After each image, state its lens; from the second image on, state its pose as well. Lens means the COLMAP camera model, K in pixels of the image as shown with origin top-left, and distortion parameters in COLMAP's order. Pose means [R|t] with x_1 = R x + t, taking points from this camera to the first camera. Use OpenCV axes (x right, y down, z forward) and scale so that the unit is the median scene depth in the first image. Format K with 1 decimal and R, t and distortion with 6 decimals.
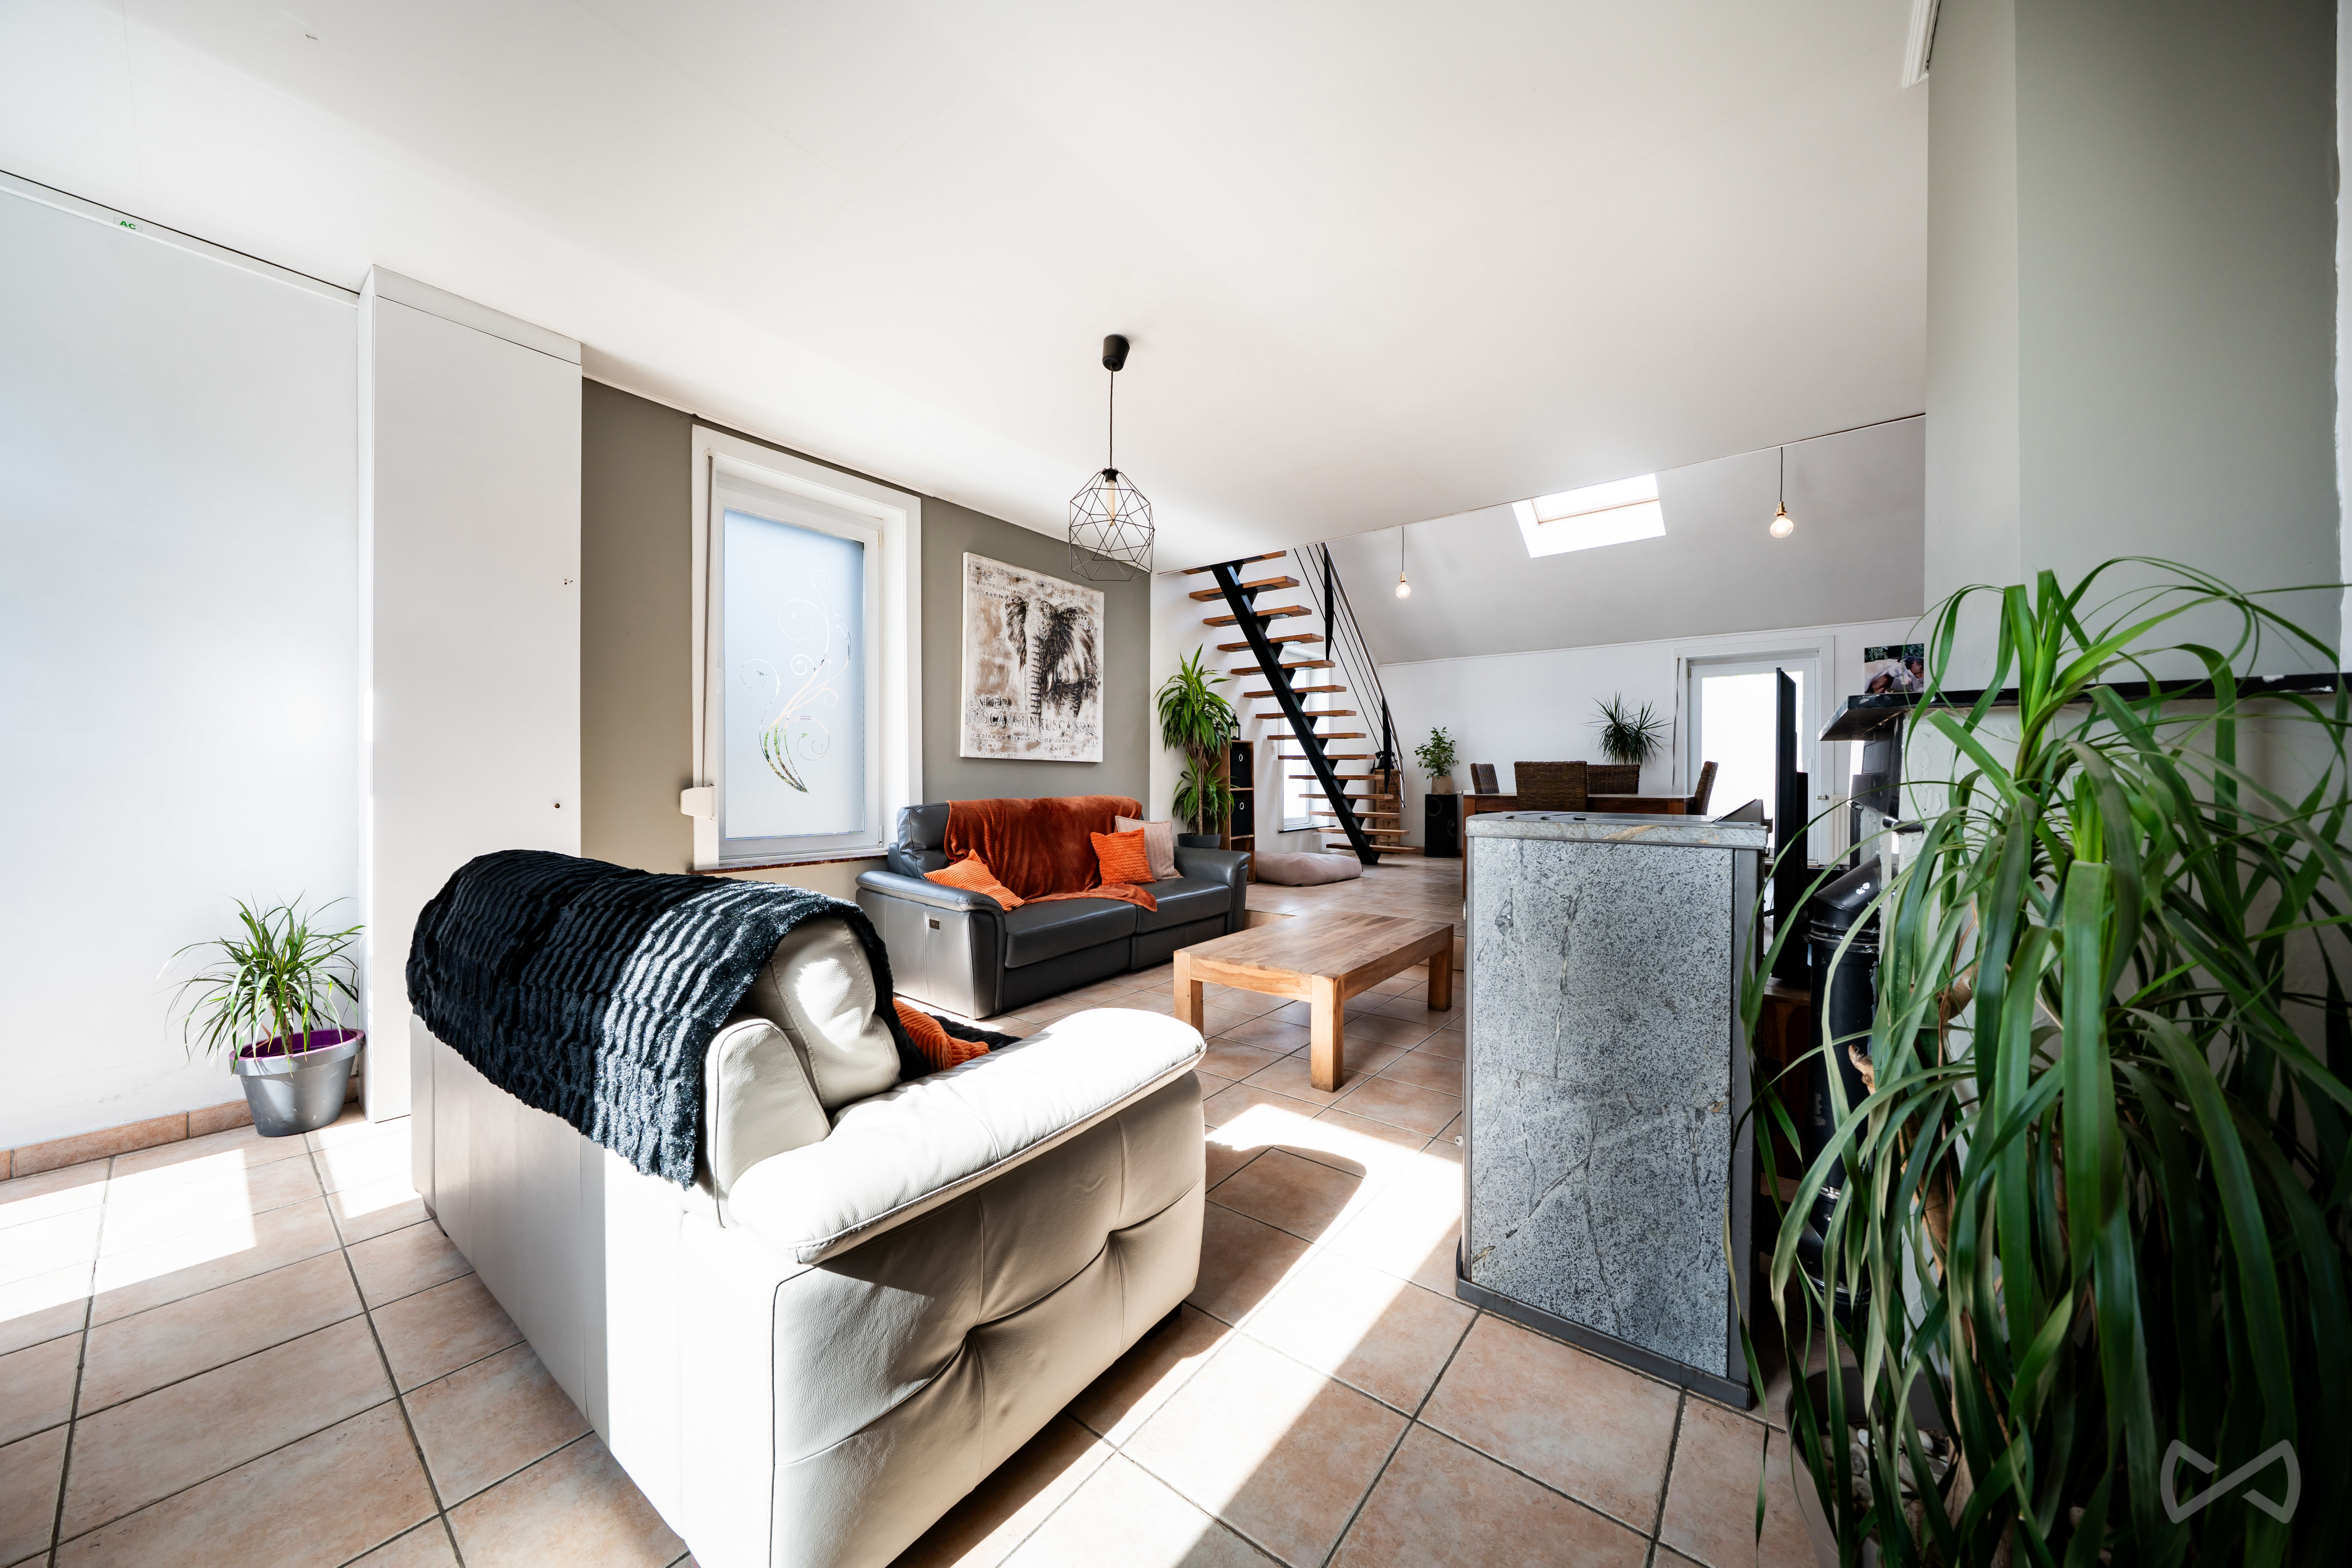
lens RADIAL K [[796.1, 0, 1171.5], [0, 796.1, 781.9], [0, 0, 1]] dist [-0.006692, 0.000153]
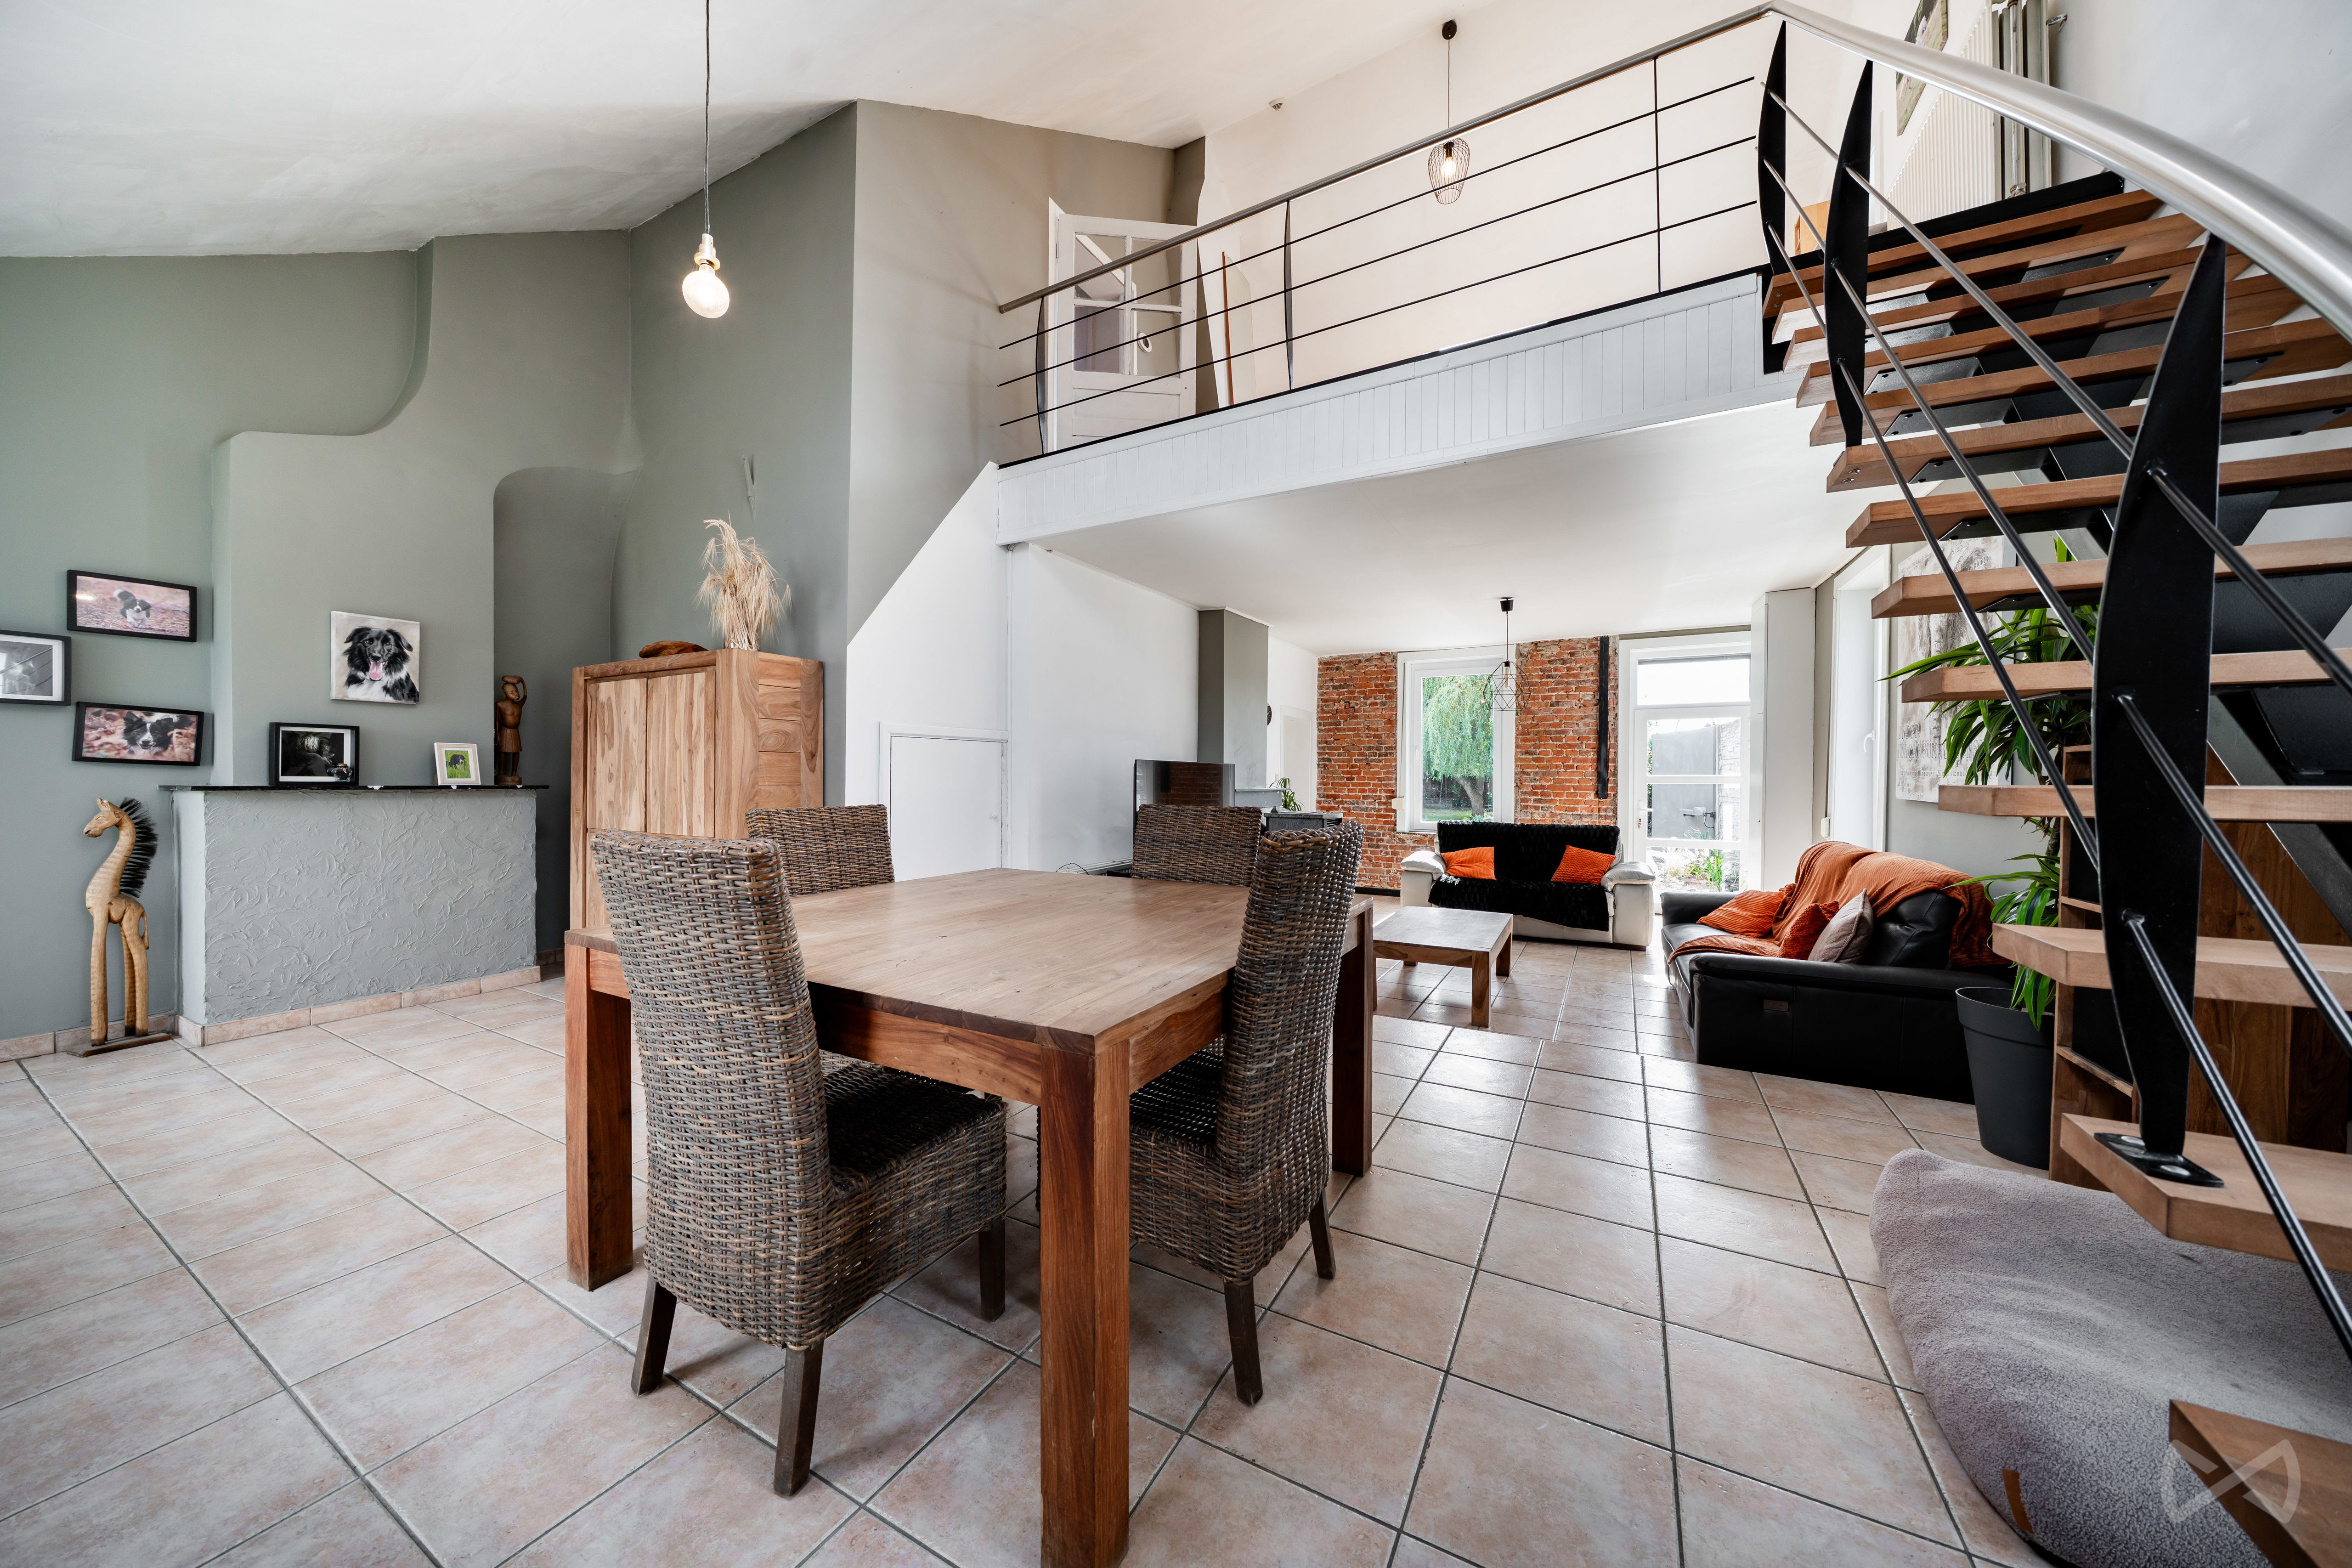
lens RADIAL K [[796.1, 0, 1171.5], [0, 796.1, 781.9], [0, 0, 1]] dist [-0.006692, 0.000153]
pose [[-0.987716, -0.003549, -0.156218, 0.605920], [-0.005616, 0.999902, 0.012794, -0.051239], [0.156157, 0.013514, -0.987640, 1.578273]]
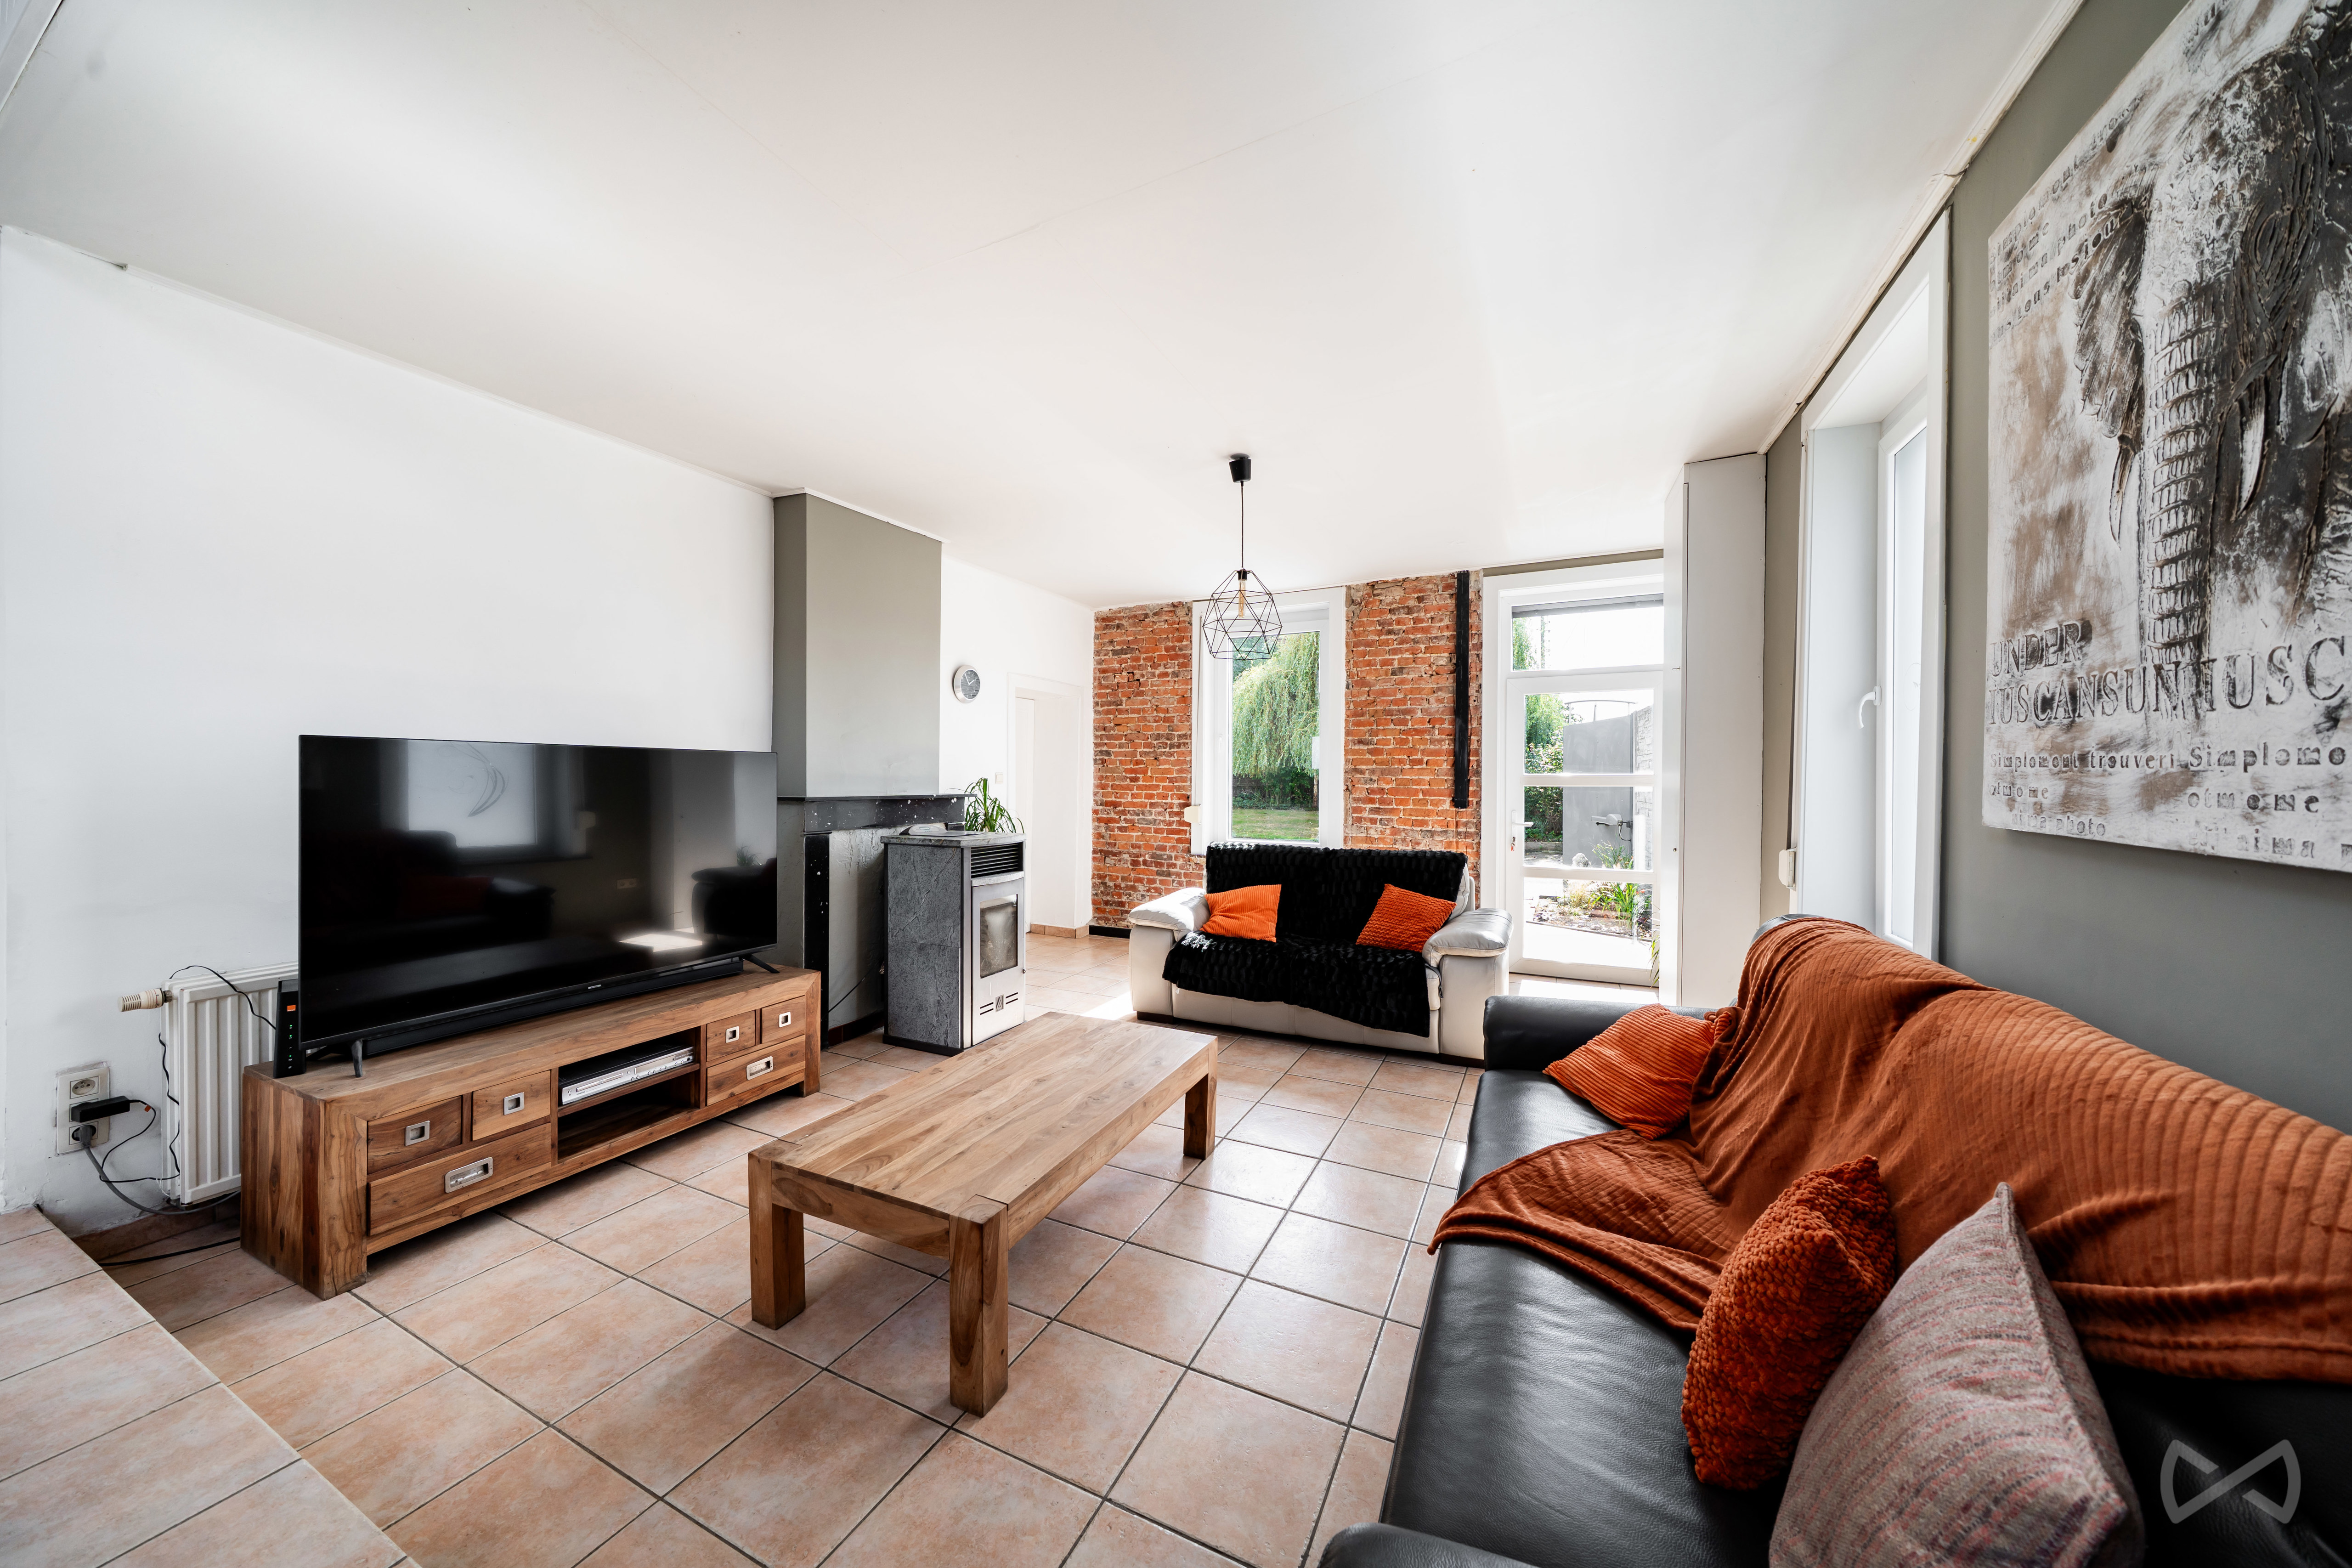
lens RADIAL K [[796.1, 0, 1171.5], [0, 796.1, 781.9], [0, 0, 1]] dist [-0.006692, 0.000153]
pose [[-0.977023, -0.002876, -0.213116, 0.150081], [-0.005318, 0.999927, 0.010884, -0.048149], [0.213069, 0.011767, -0.976966, 1.147905]]
